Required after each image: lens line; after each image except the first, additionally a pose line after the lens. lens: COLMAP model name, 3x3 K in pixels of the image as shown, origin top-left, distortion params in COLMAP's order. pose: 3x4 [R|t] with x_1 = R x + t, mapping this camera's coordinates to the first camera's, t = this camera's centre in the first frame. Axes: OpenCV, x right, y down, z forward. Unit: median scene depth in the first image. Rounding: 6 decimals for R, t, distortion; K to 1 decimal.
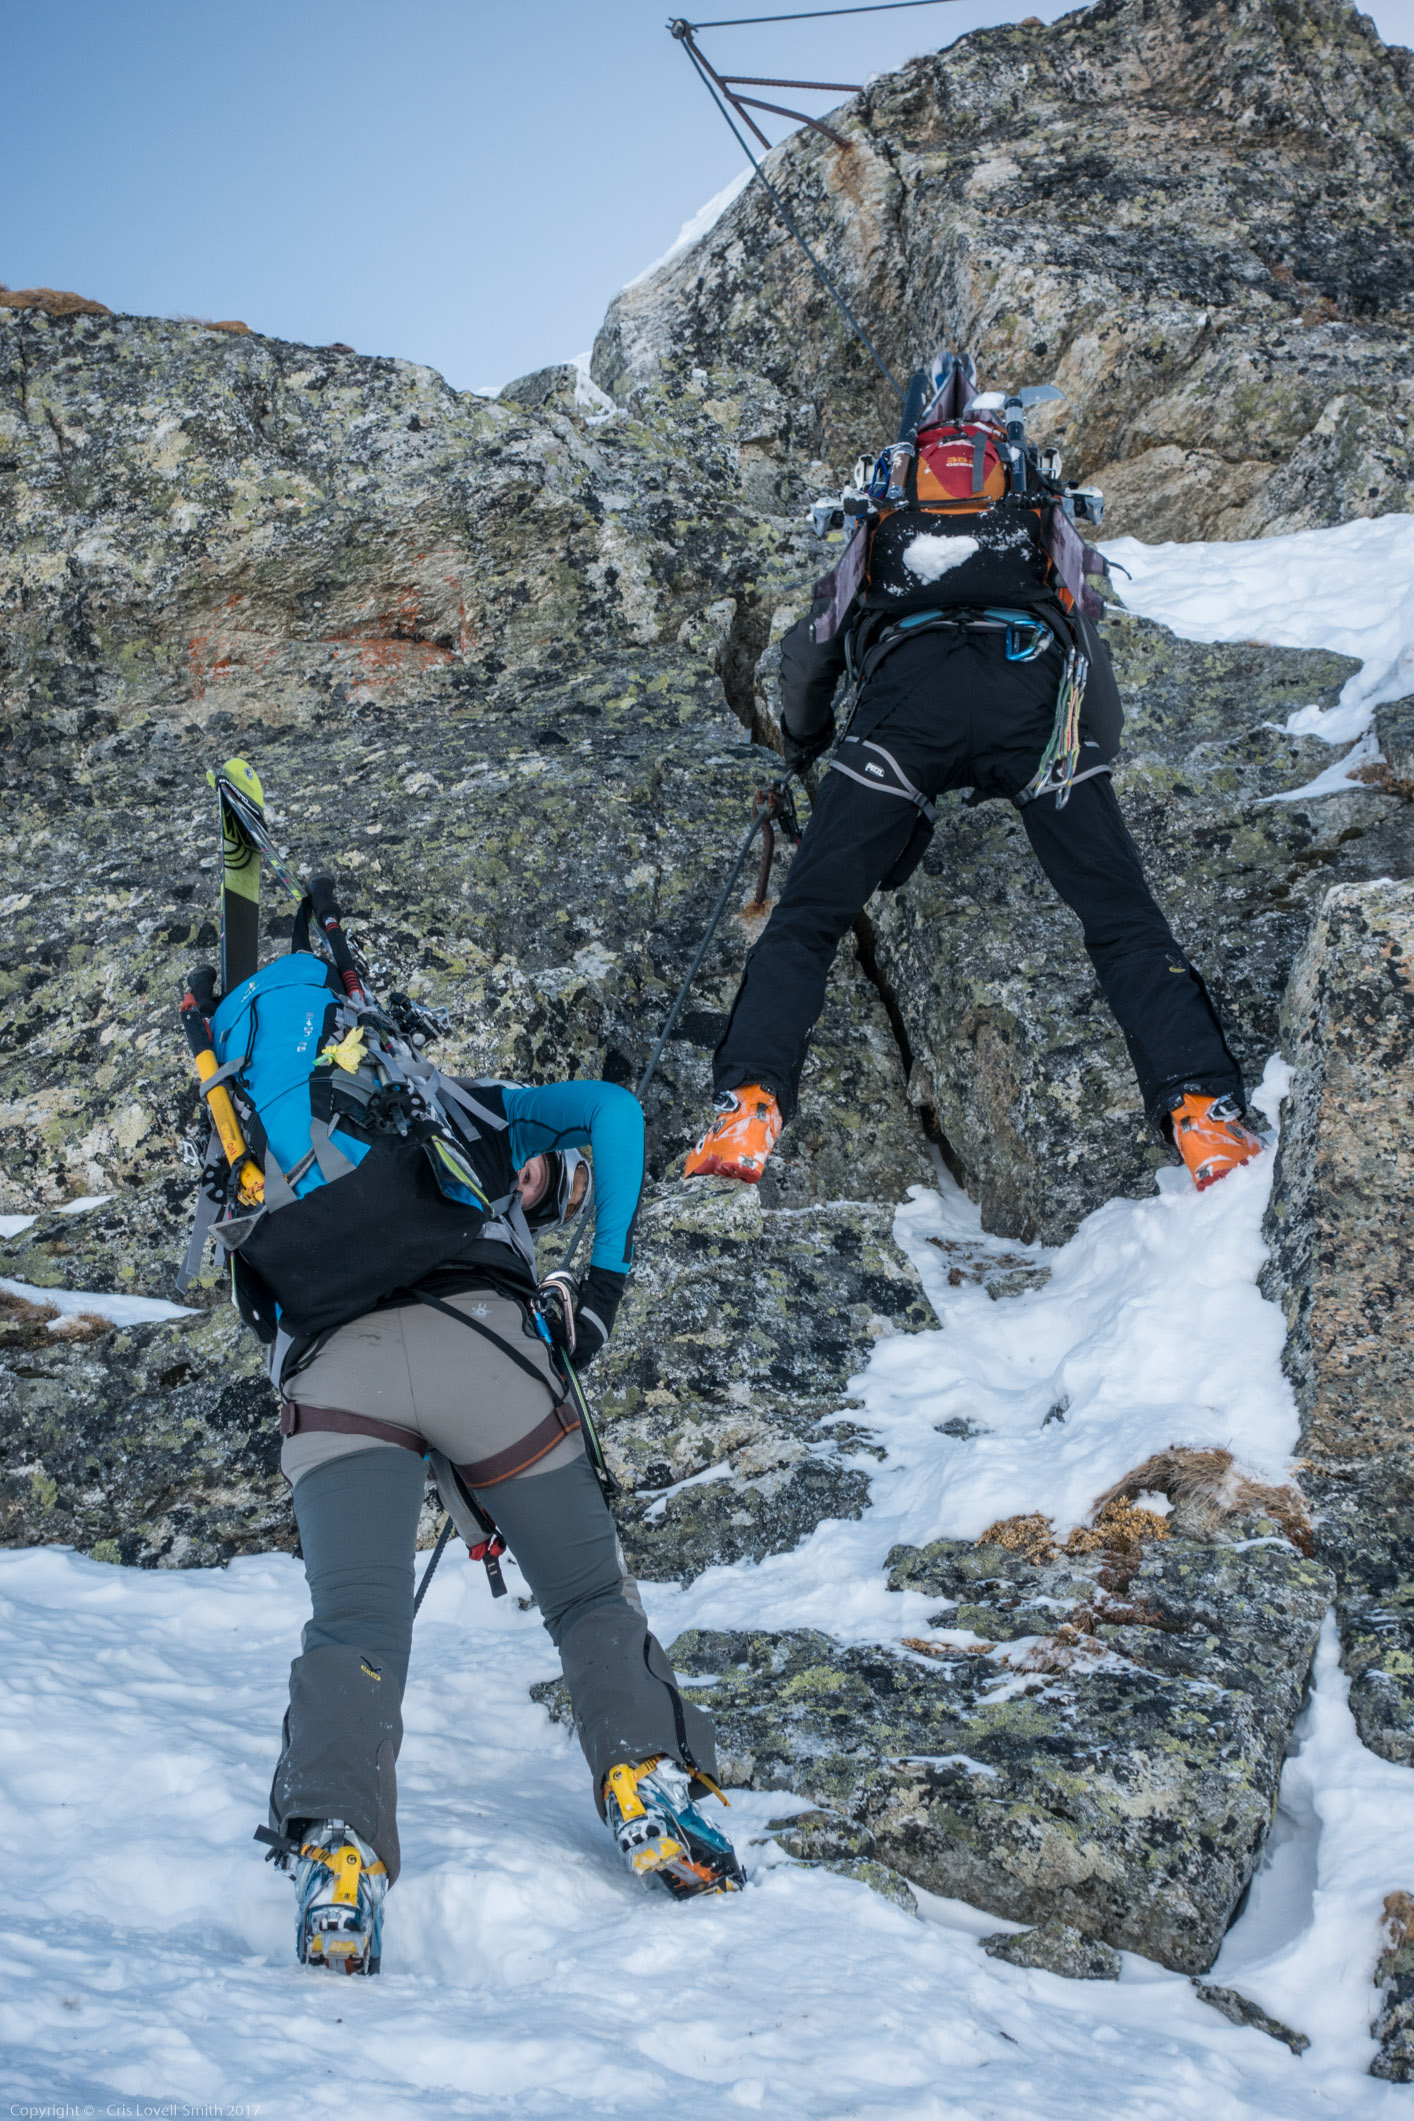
lens RADIAL K [[3946.6, 0, 711.7], [0, 3946.6, 1058.8], [0, 0, 1]] dist [-0.049722, 0.000000]
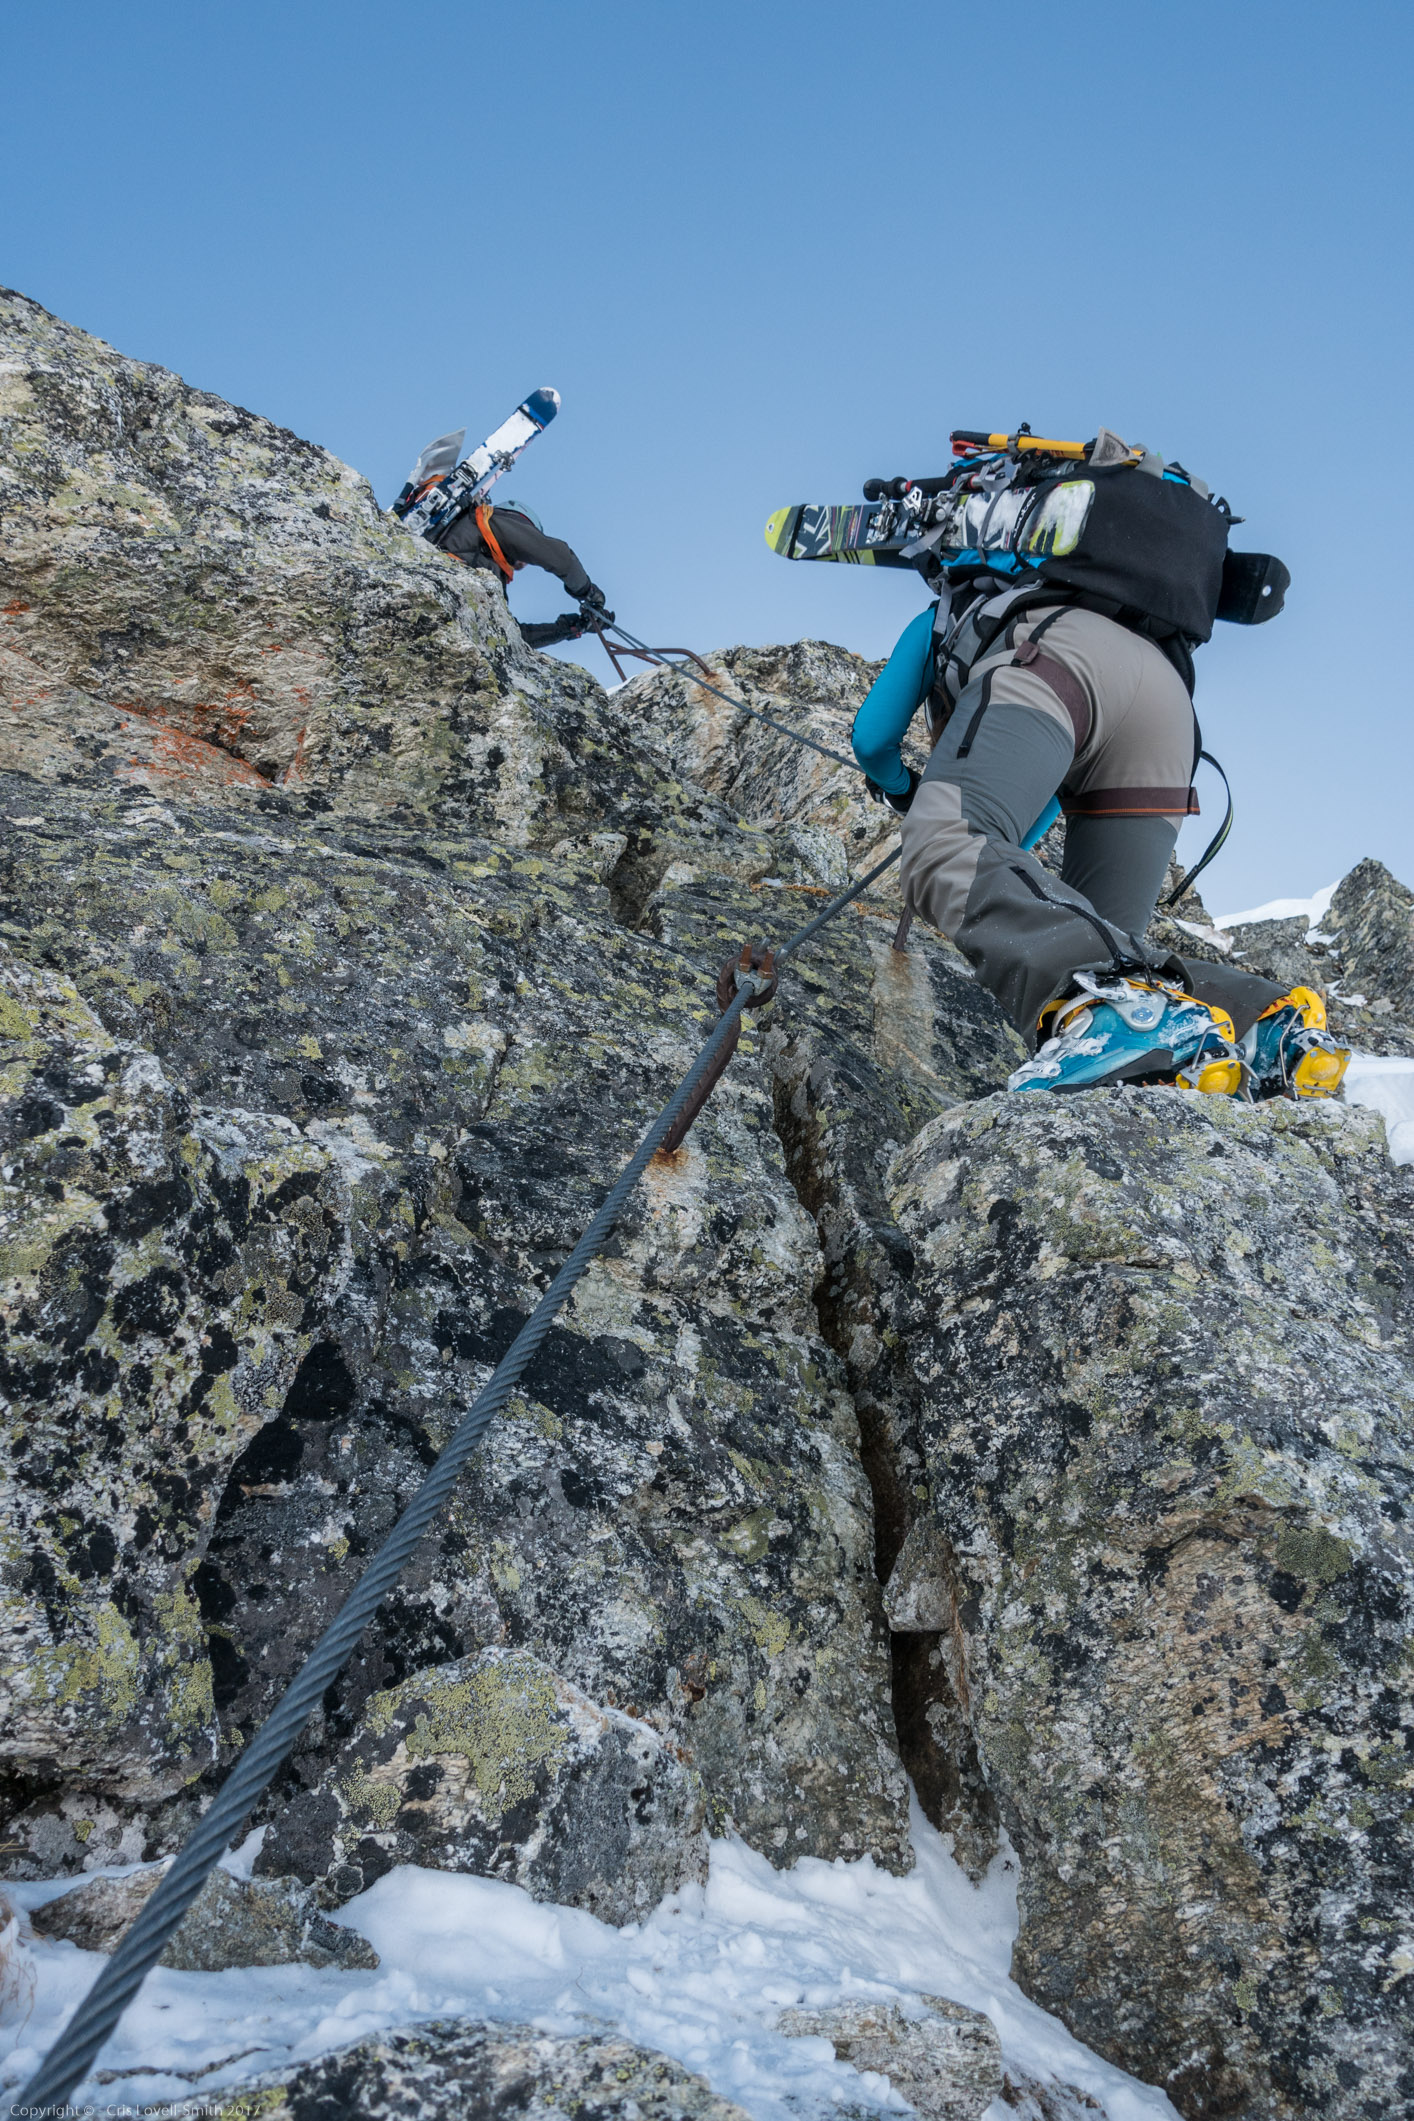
lens RADIAL K [[1444.8, 0, 701.9], [0, 1444.8, 1060.9], [0, 0, 1]] dist [-0.003008, -0.006521]
pose [[0.926580, 0.322206, 0.193992, -0.027175], [-0.273767, 0.931493, -0.239527, -0.004221], [-0.257879, 0.168832, 0.951312, 0.821616]]
